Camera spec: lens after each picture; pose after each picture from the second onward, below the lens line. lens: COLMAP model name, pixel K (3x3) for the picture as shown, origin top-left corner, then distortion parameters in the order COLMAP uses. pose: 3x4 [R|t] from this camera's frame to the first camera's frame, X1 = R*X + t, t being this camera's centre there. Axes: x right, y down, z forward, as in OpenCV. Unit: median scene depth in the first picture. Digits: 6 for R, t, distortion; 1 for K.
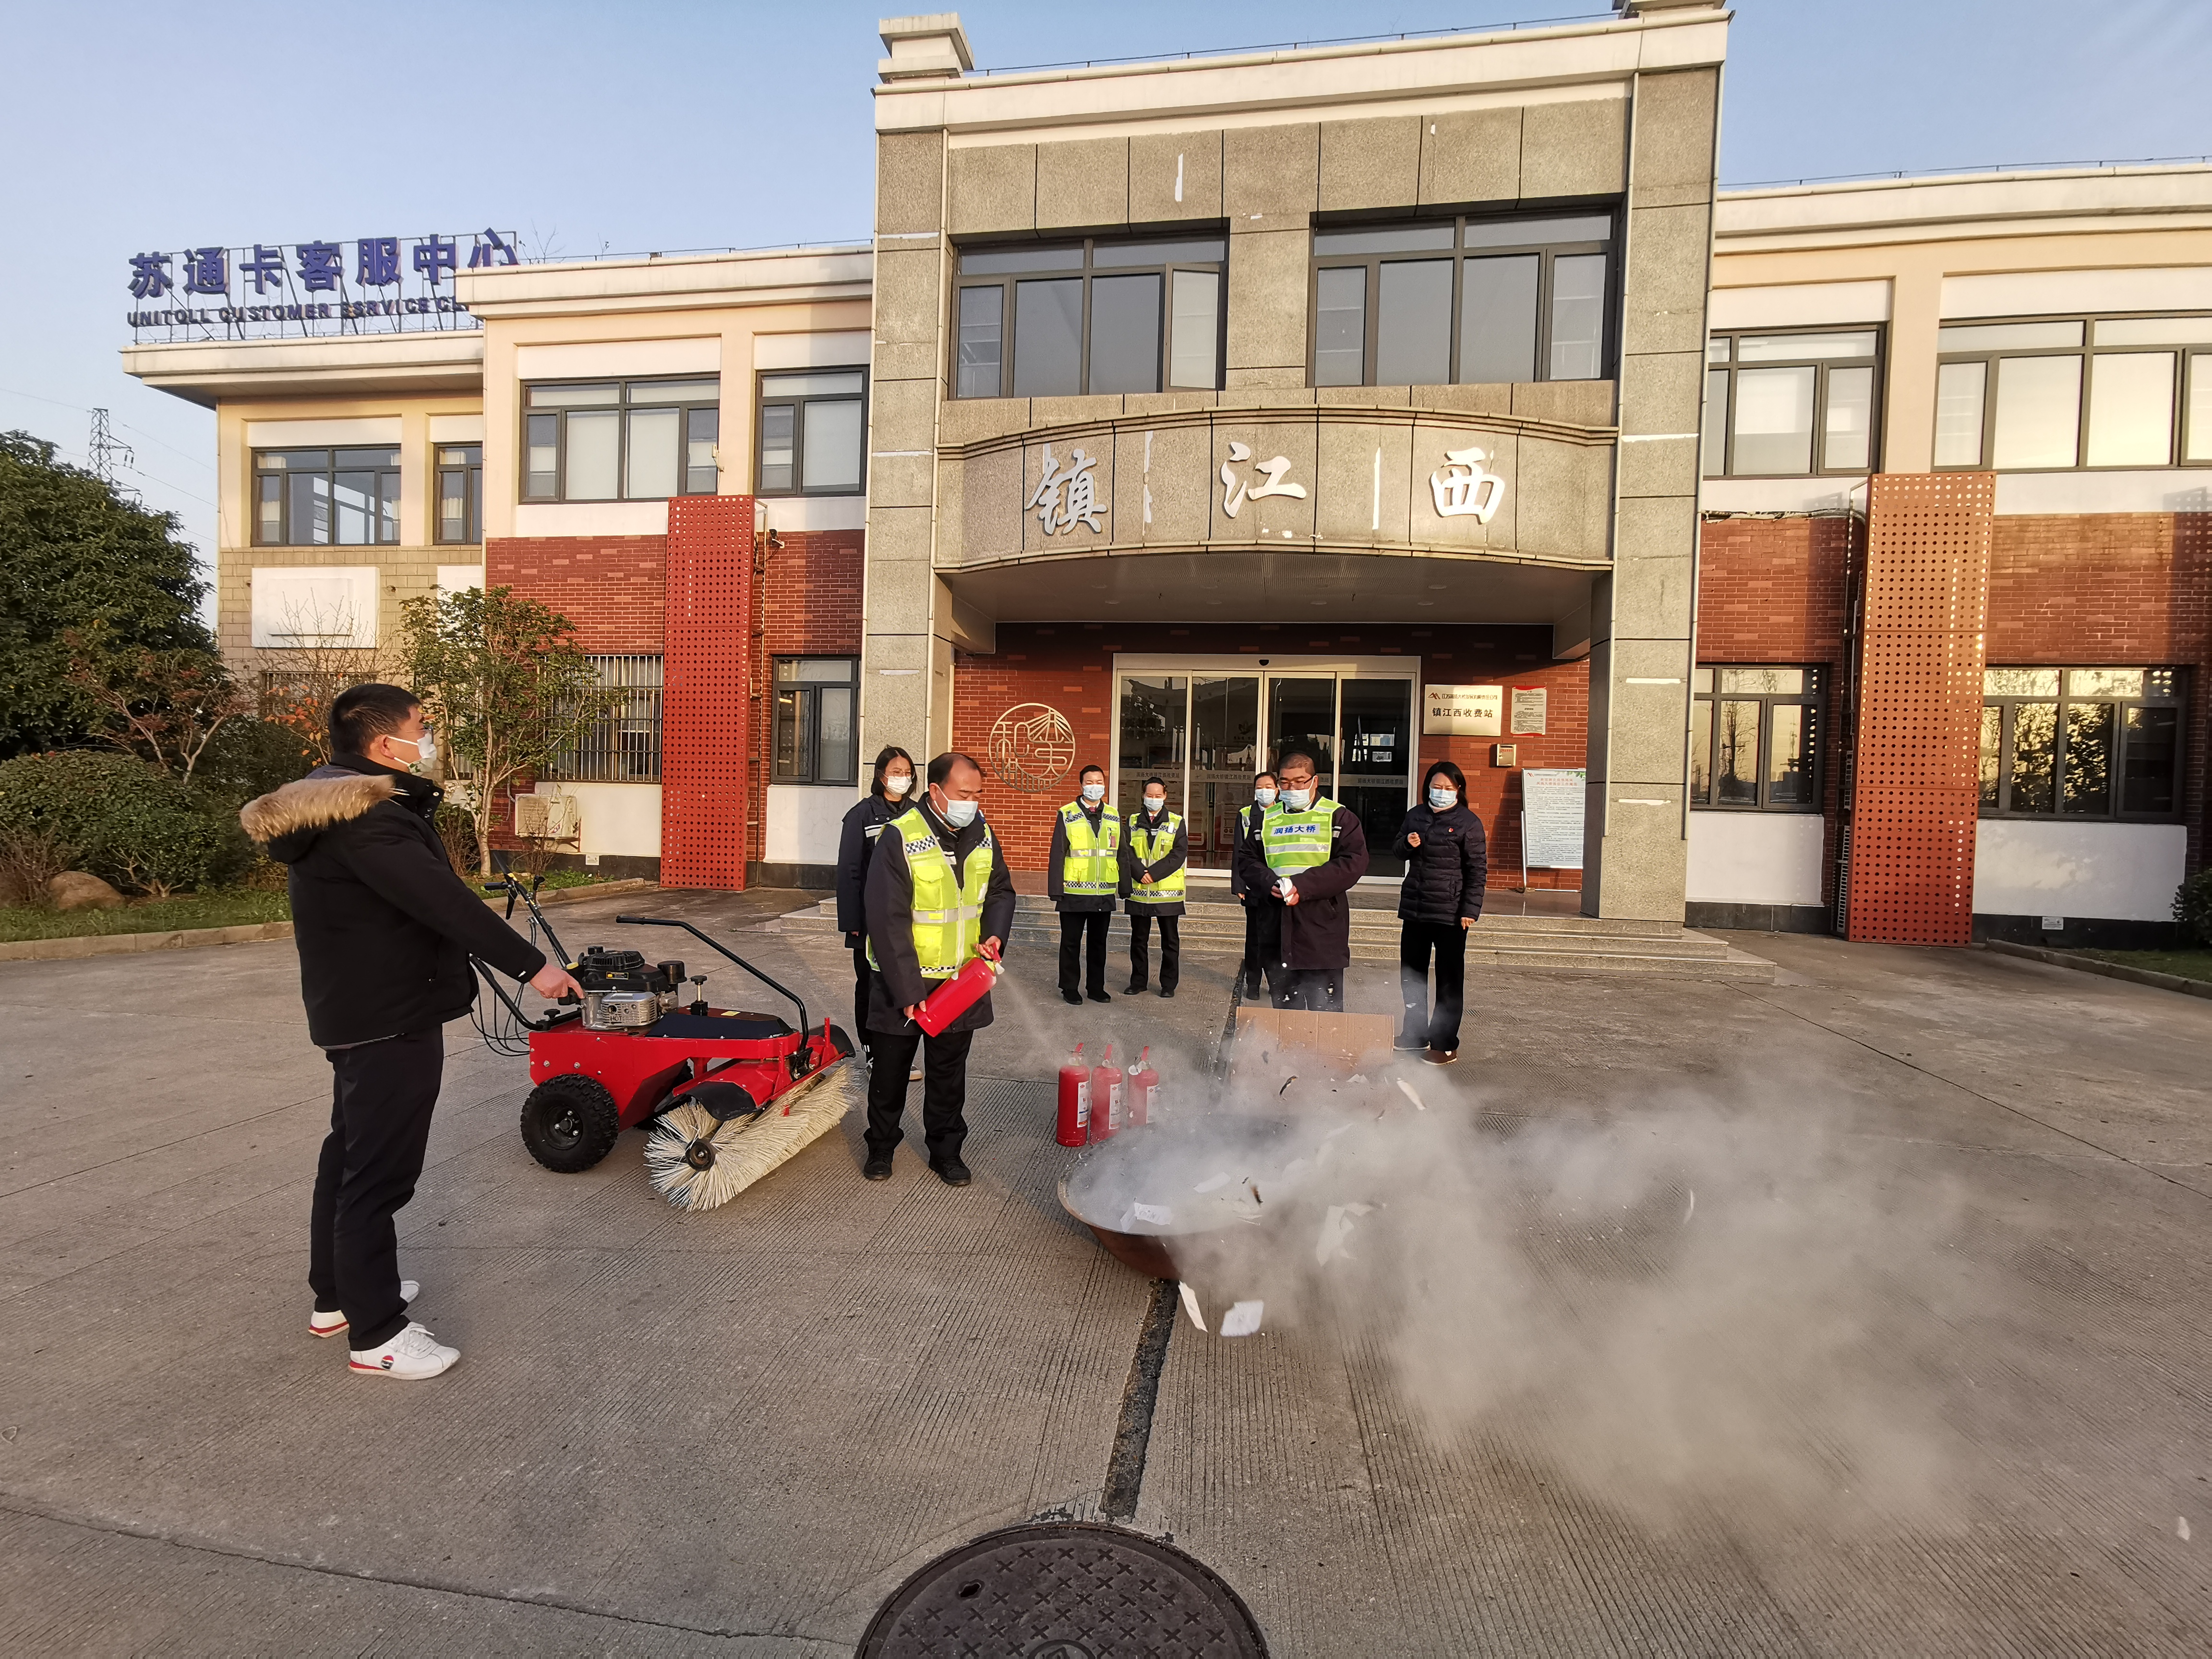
lens RADIAL K [[1030.4, 0, 1105.4], [0, 1030.4, 823.1], [0, 0, 1]] dist [0.000735, 0.008707]
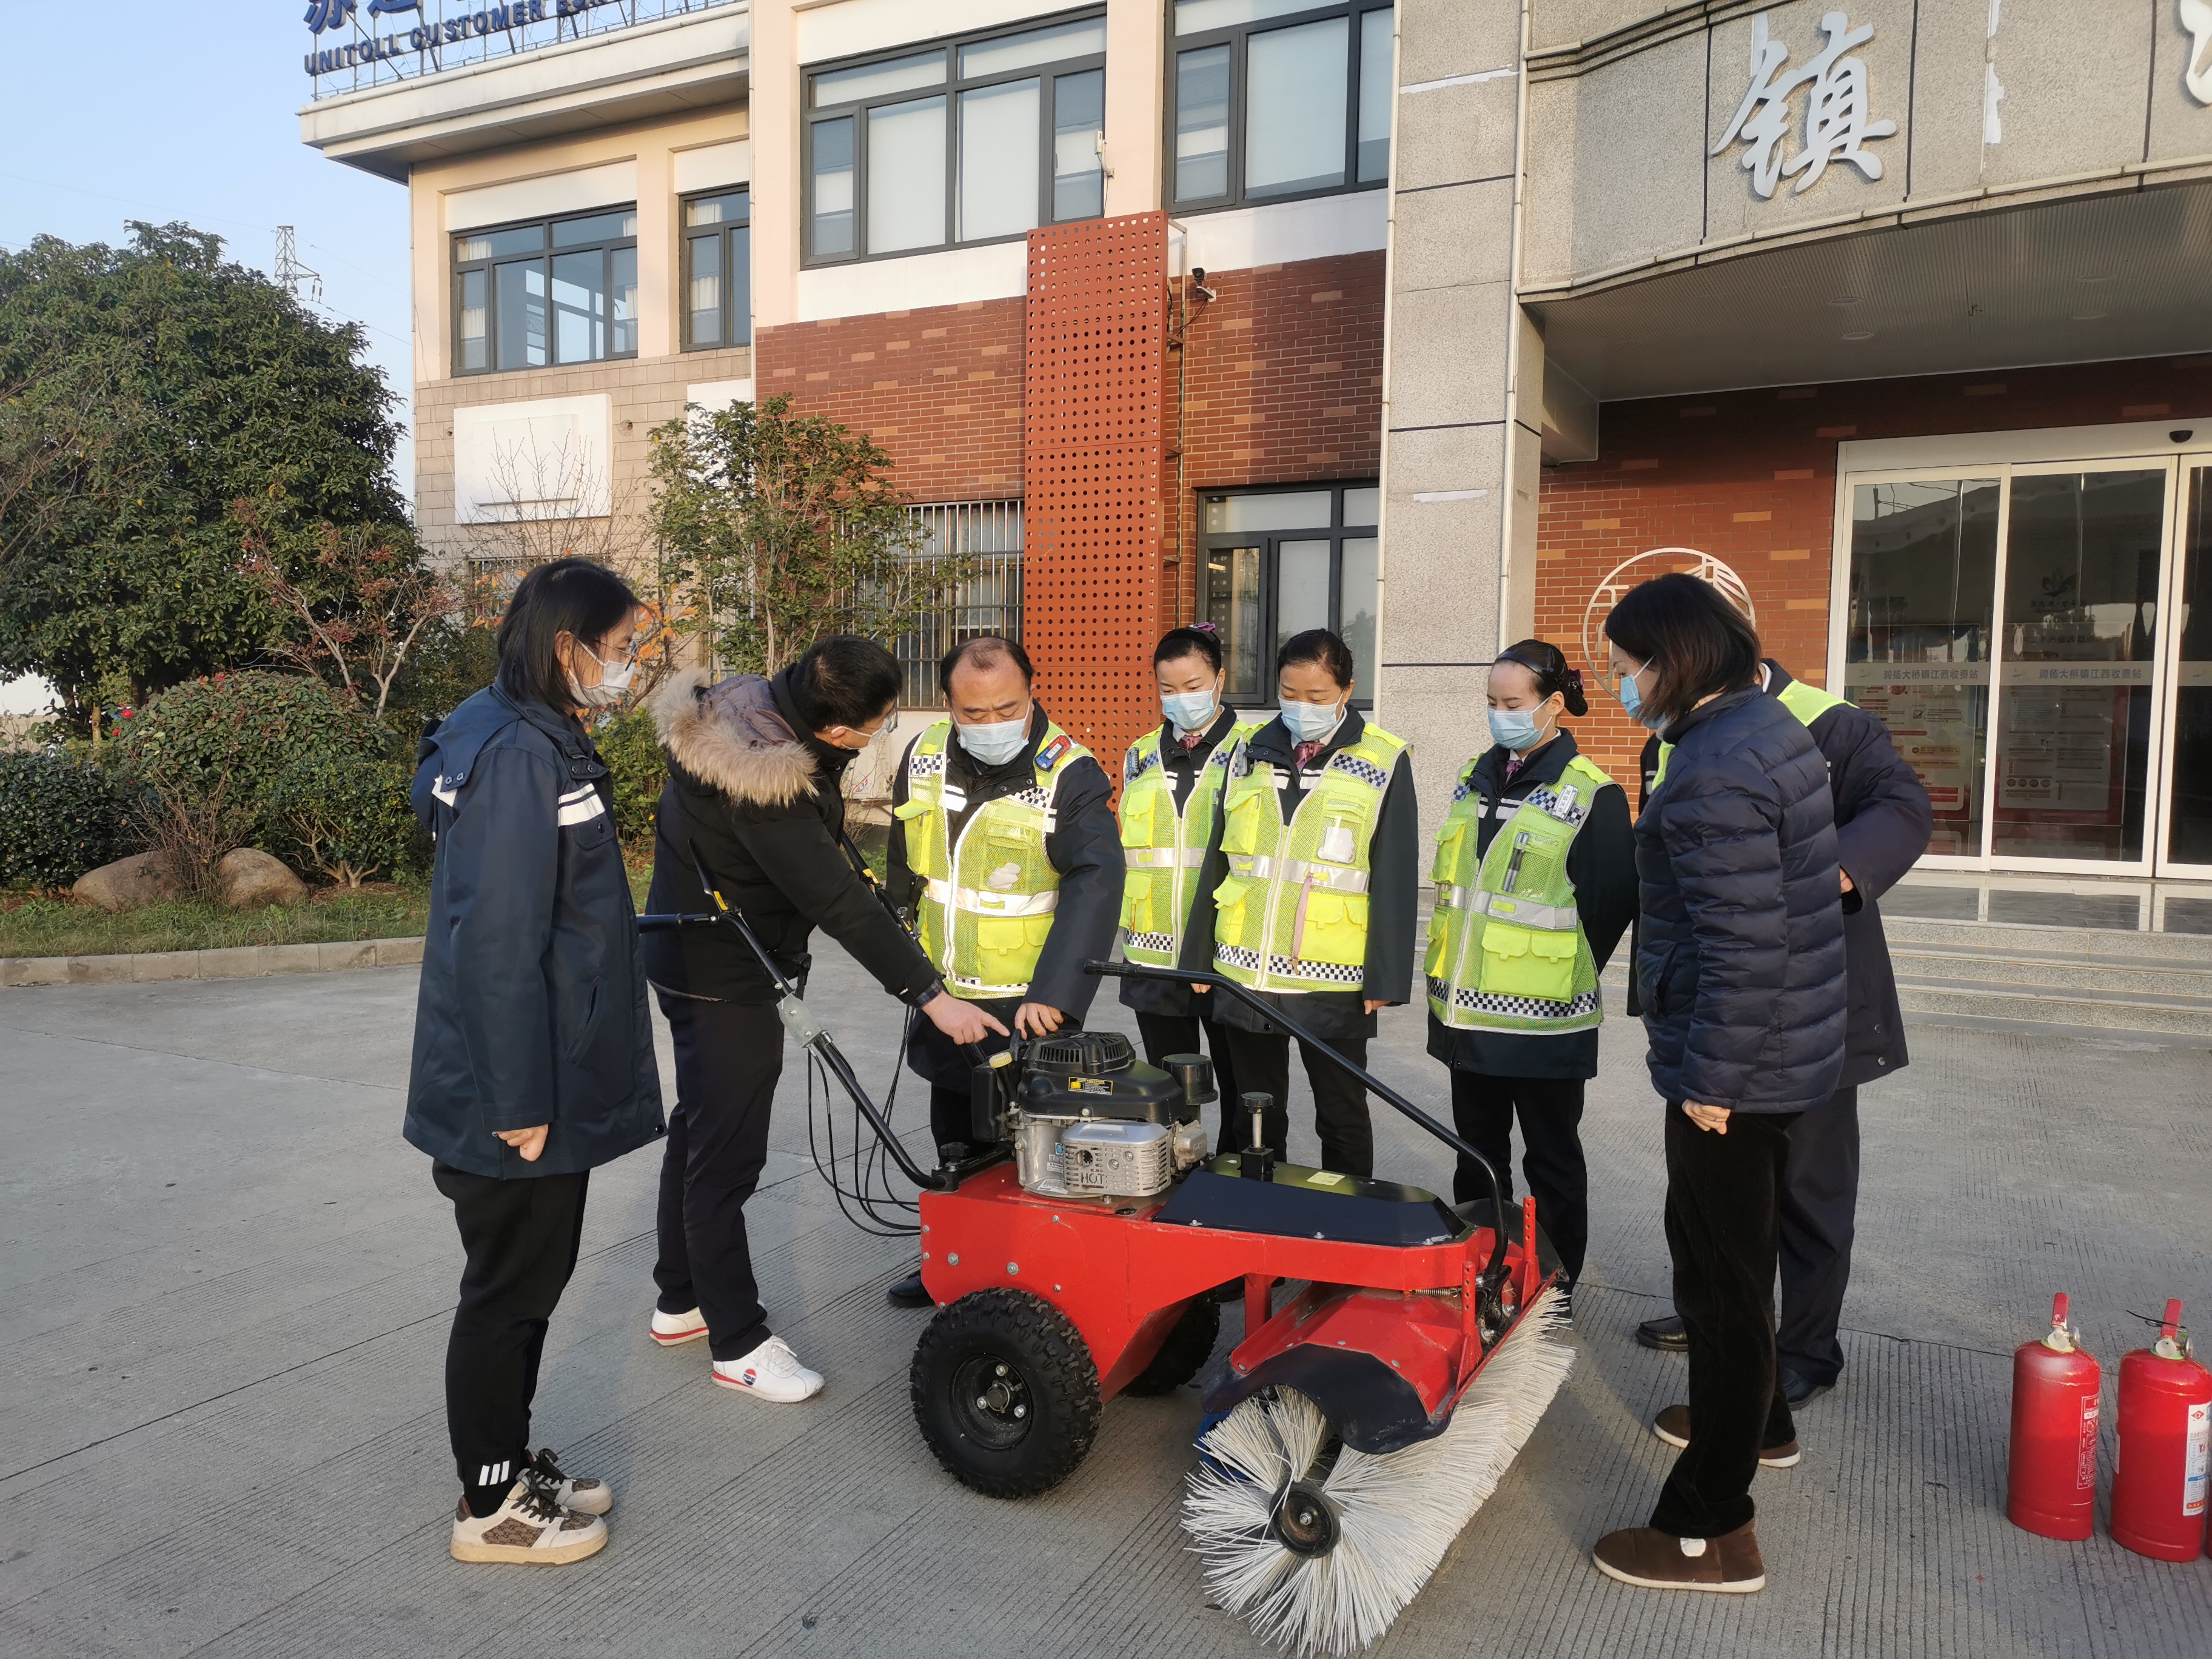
lens RADIAL K [[1598.2, 0, 1106.0], [0, 1598.2, 829.5], [0, 0, 1]] dist [0.033596, -0.001595]
pose [[0.953241, 0.007594, -0.302116, -0.101180], [0.002350, 0.999468, 0.032538, 0.000871], [0.302203, -0.031726, 0.952716, 0.121692]]
